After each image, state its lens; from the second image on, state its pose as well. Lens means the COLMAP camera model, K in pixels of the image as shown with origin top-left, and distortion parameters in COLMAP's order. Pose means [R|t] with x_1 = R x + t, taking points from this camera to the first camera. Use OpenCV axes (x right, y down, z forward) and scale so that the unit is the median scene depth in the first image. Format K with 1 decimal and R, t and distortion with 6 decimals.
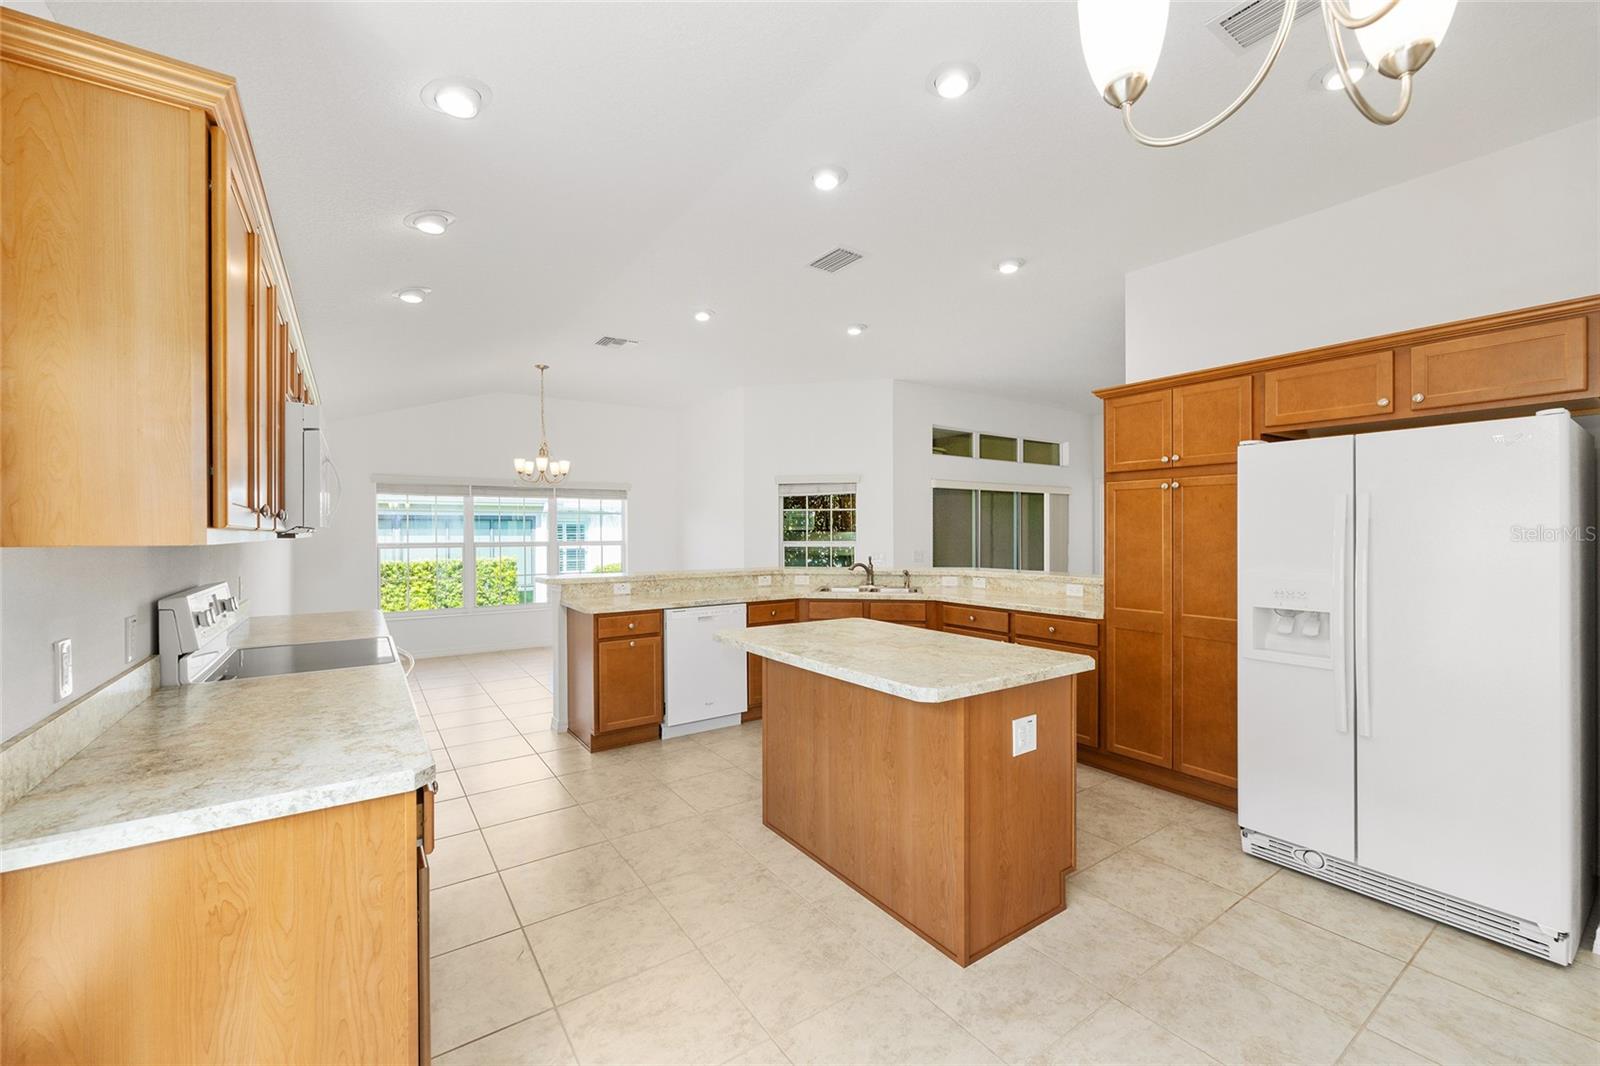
lens RADIAL K [[639.5, 0, 800.0], [0, 639.5, 533.0], [0, 0, 1]] dist [0.000660, 0.000500]
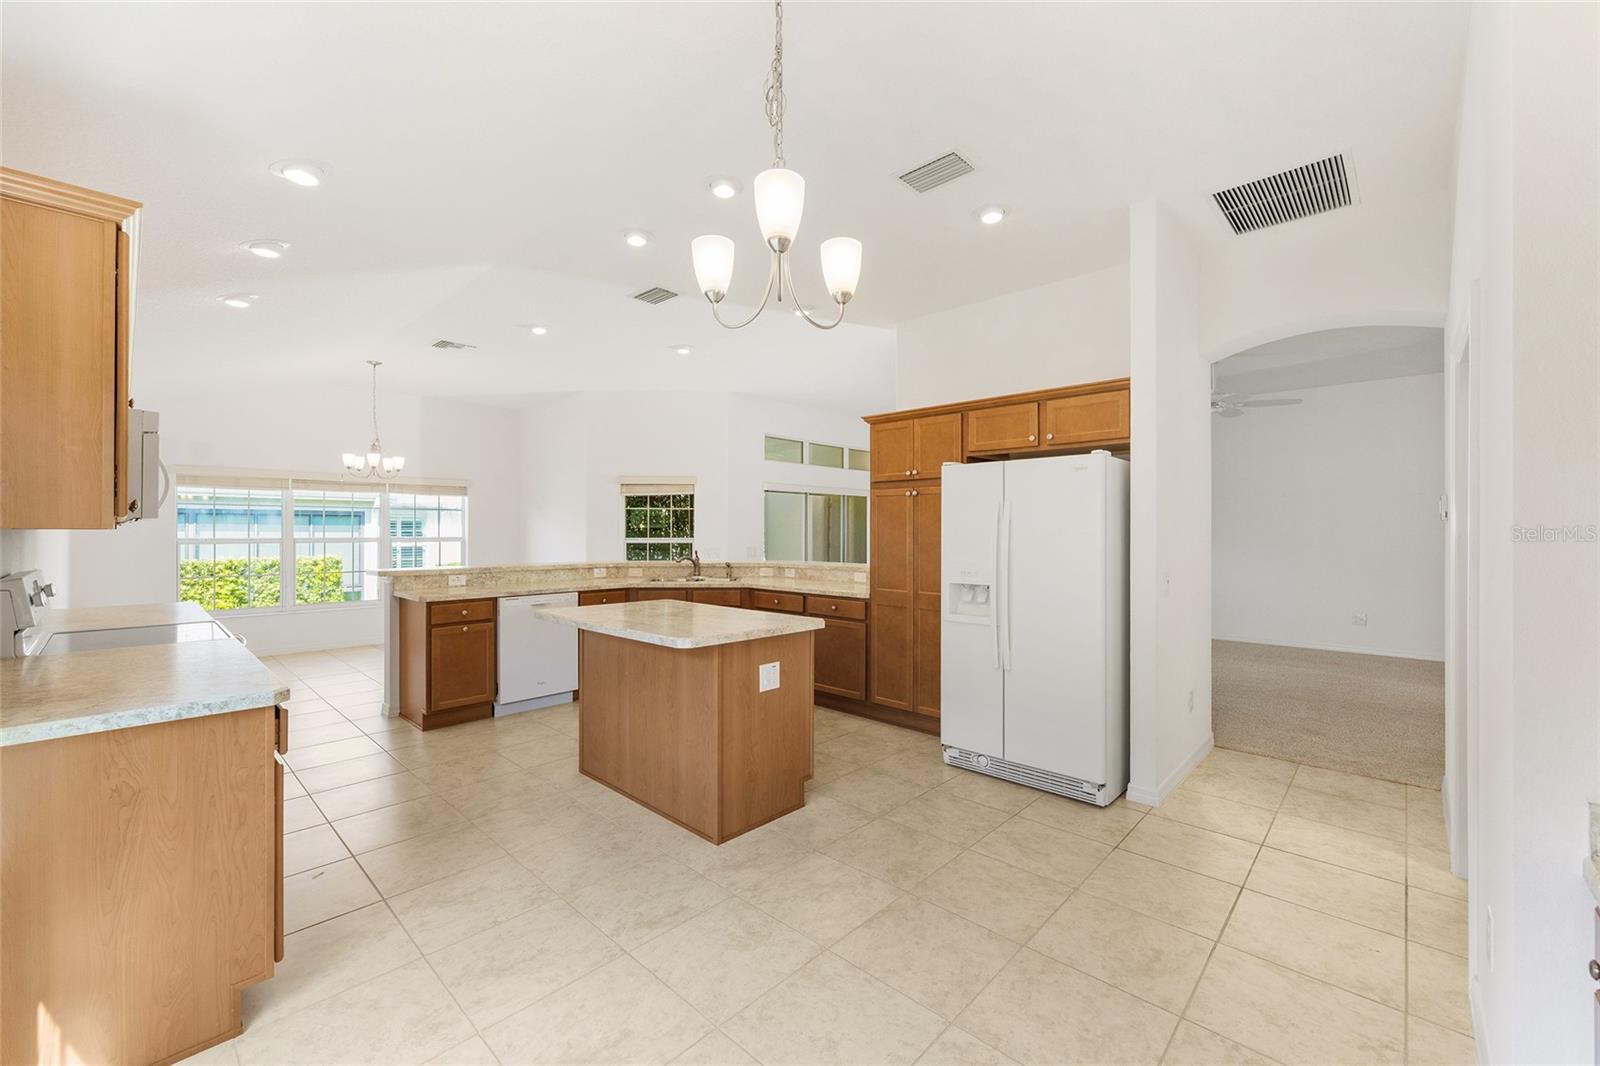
lens RADIAL K [[647.0, 0, 803.9], [0, 647.0, 528.5], [0, 0, 1]] dist [0.000663, 0.000351]
pose [[0.978900, 0.006069, 0.204251, 0.091732], [-0.004784, 0.999966, -0.006787, 0.007093], [-0.204285, 0.005666, 0.978895, -0.238185]]
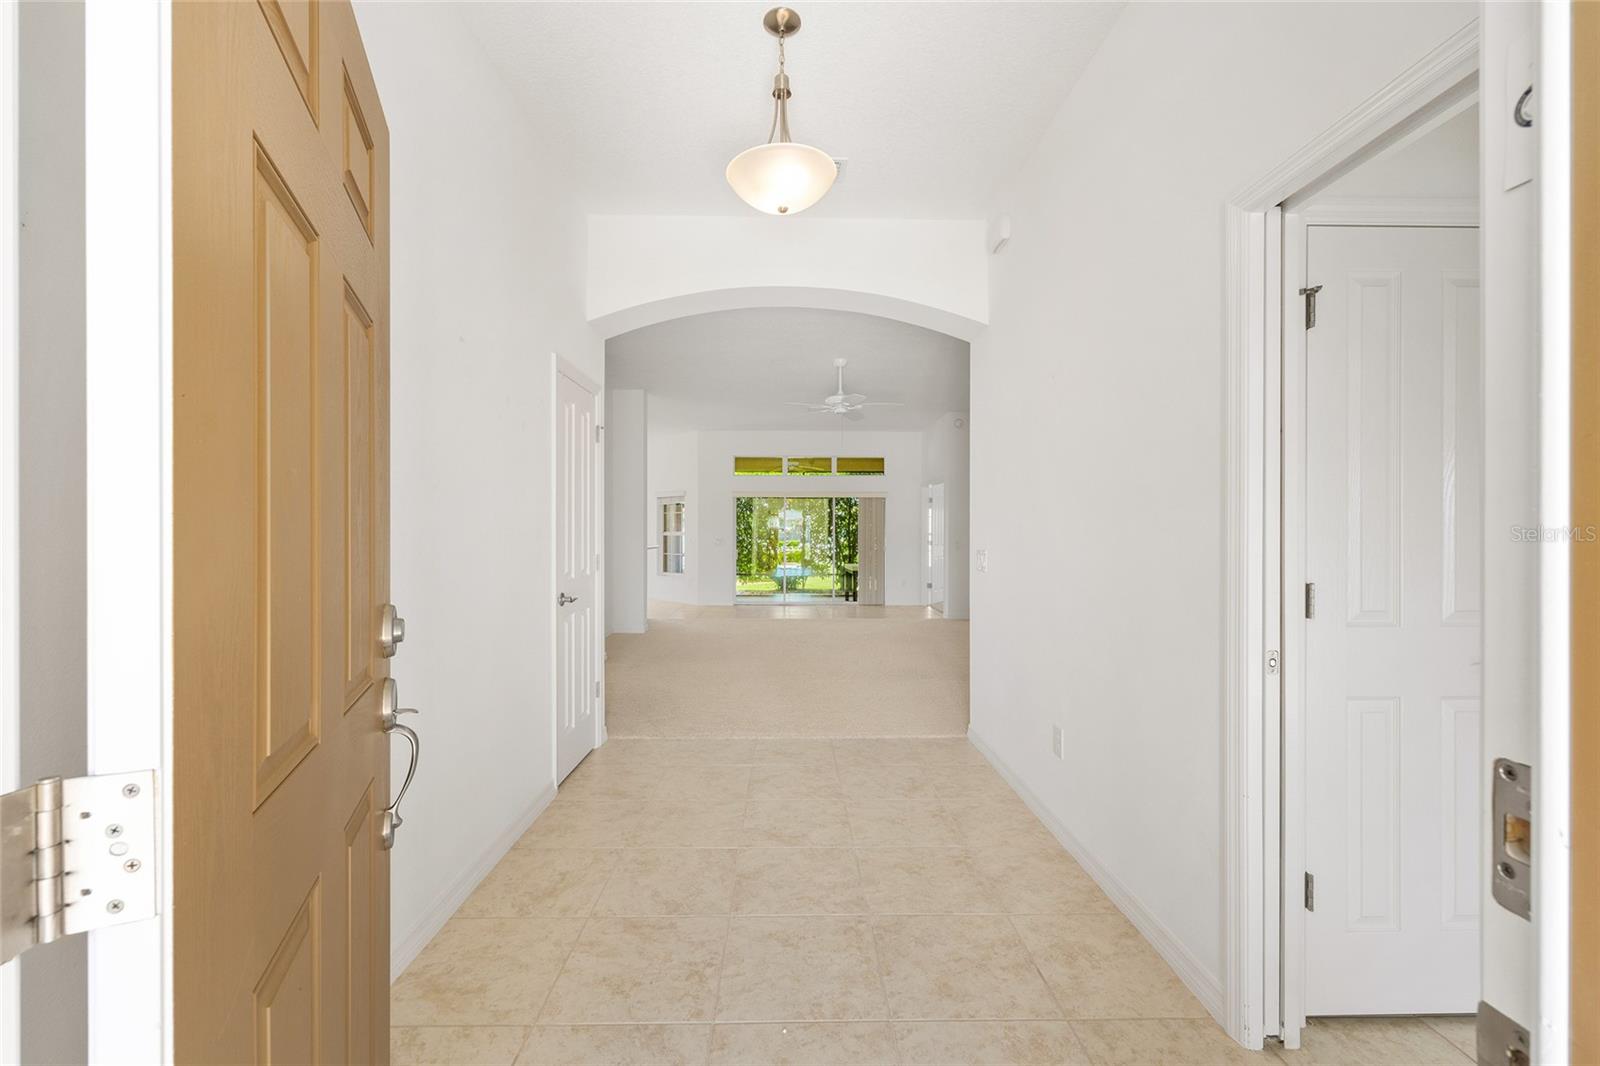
lens RADIAL K [[639.5, 0, 800.0], [0, 639.5, 533.0], [0, 0, 1]] dist [0.000660, 0.000500]
pose [[0.832885, 0.005141, -0.553422, 2.491096], [-0.003240, 0.999985, 0.004414, 0.014755], [0.553437, -0.001883, 0.832889, -0.382278]]
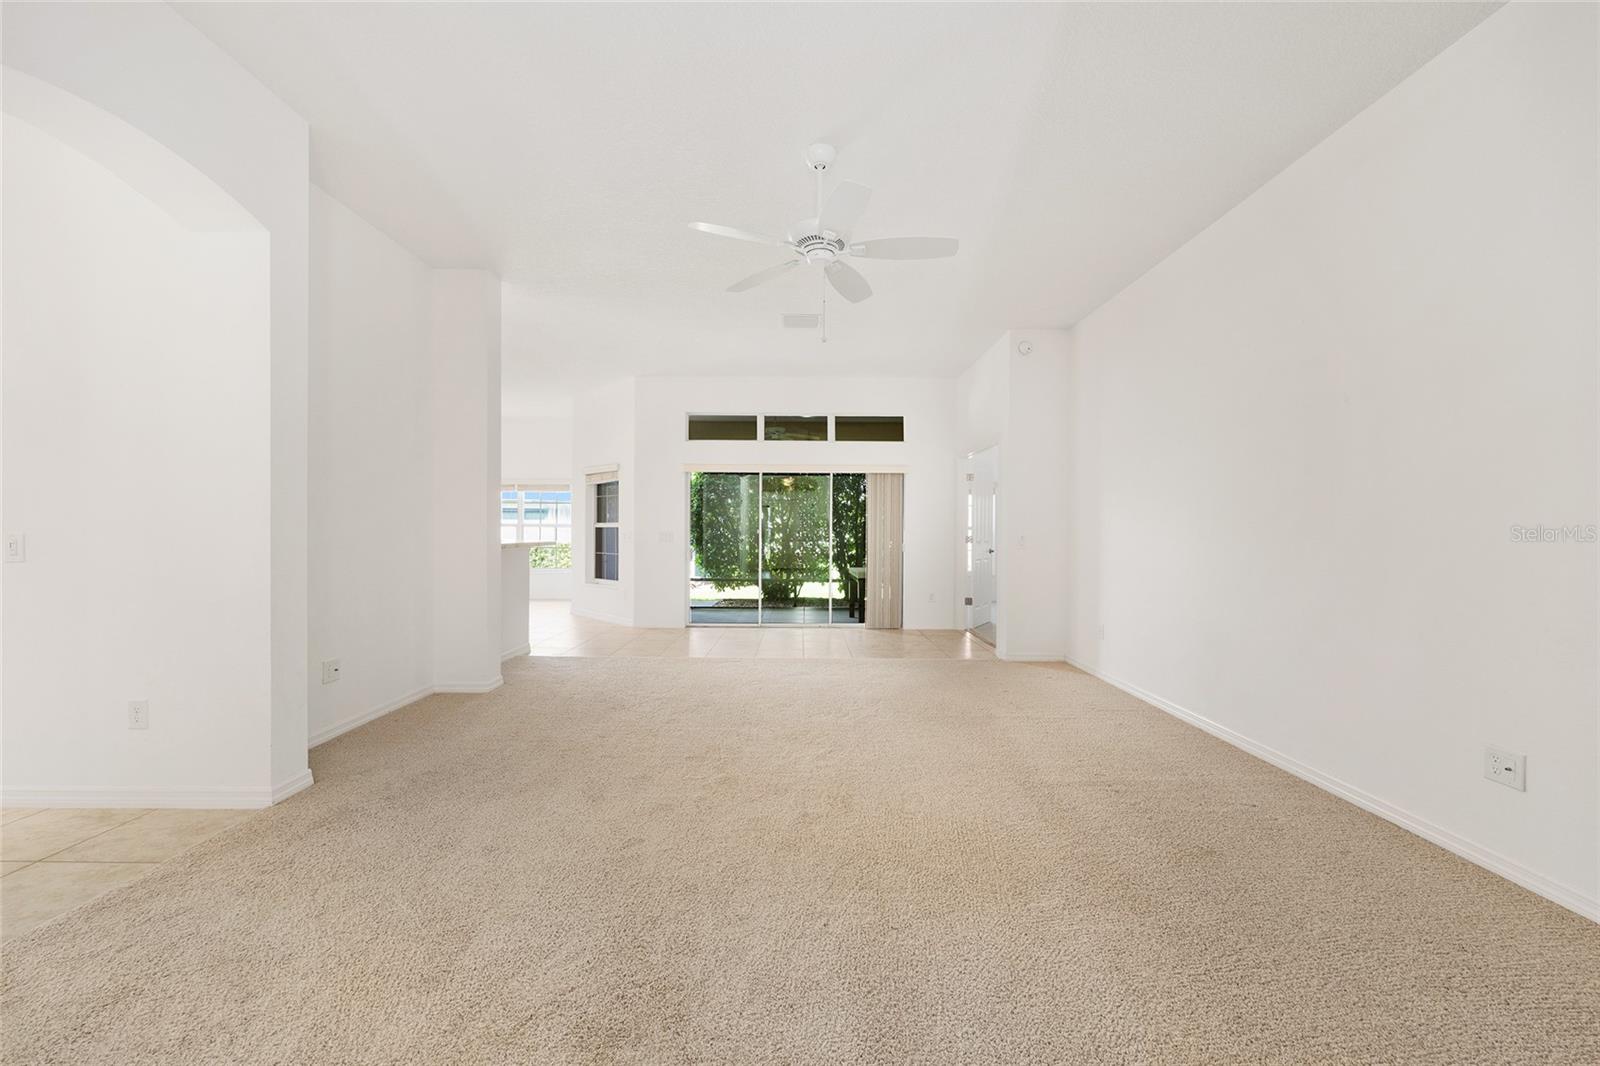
lens RADIAL K [[639.5, 0, 800.0], [0, 639.5, 533.0], [0, 0, 1]] dist [0.000660, 0.000500]
pose [[0.821141, 0.010027, -0.570637, 2.041690], [-0.008024, 0.999950, 0.006024, 0.045566], [0.570669, -0.000367, 0.821180, 0.494899]]
